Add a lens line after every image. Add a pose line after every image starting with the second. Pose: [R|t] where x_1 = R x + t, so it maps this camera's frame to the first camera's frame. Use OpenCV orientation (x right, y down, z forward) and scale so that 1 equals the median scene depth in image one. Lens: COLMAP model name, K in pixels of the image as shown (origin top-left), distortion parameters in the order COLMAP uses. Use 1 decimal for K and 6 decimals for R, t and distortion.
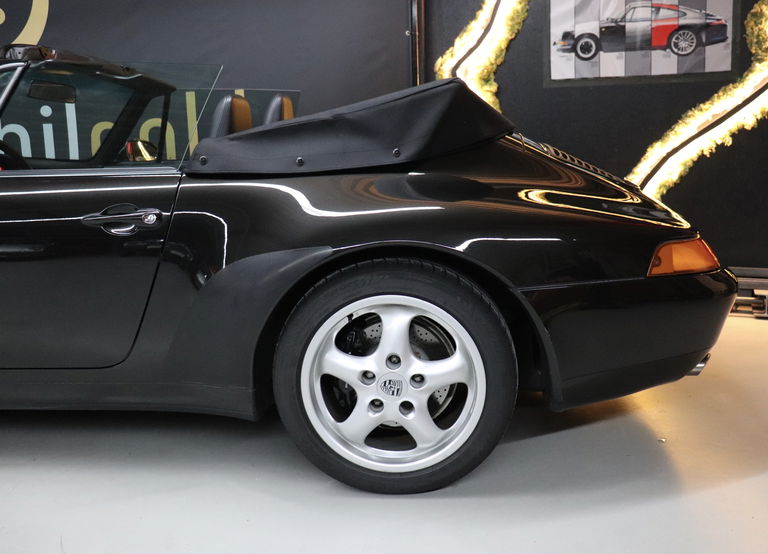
lens RADIAL K [[709.7, 0, 412.9], [0, 709.7, 276.1], [0, 0, 1]] dist [-0.175736, 0.171708]
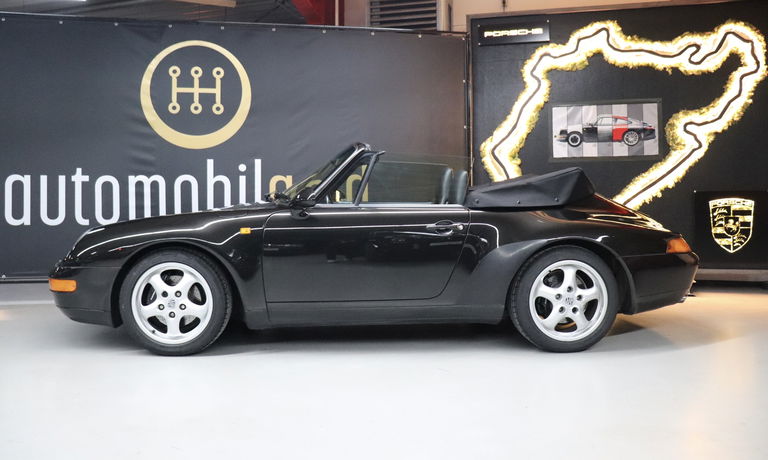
lens RADIAL K [[652.2, 0, 384.0], [0, 652.2, 197.7], [0, 0, 1]] dist [-0.173039, 0.165150]
pose [[0.993464, 0.015431, 0.113094, -0.825731], [0.004983, 0.984010, -0.178043, 0.185866], [-0.114033, 0.177443, 0.977502, -0.973654]]
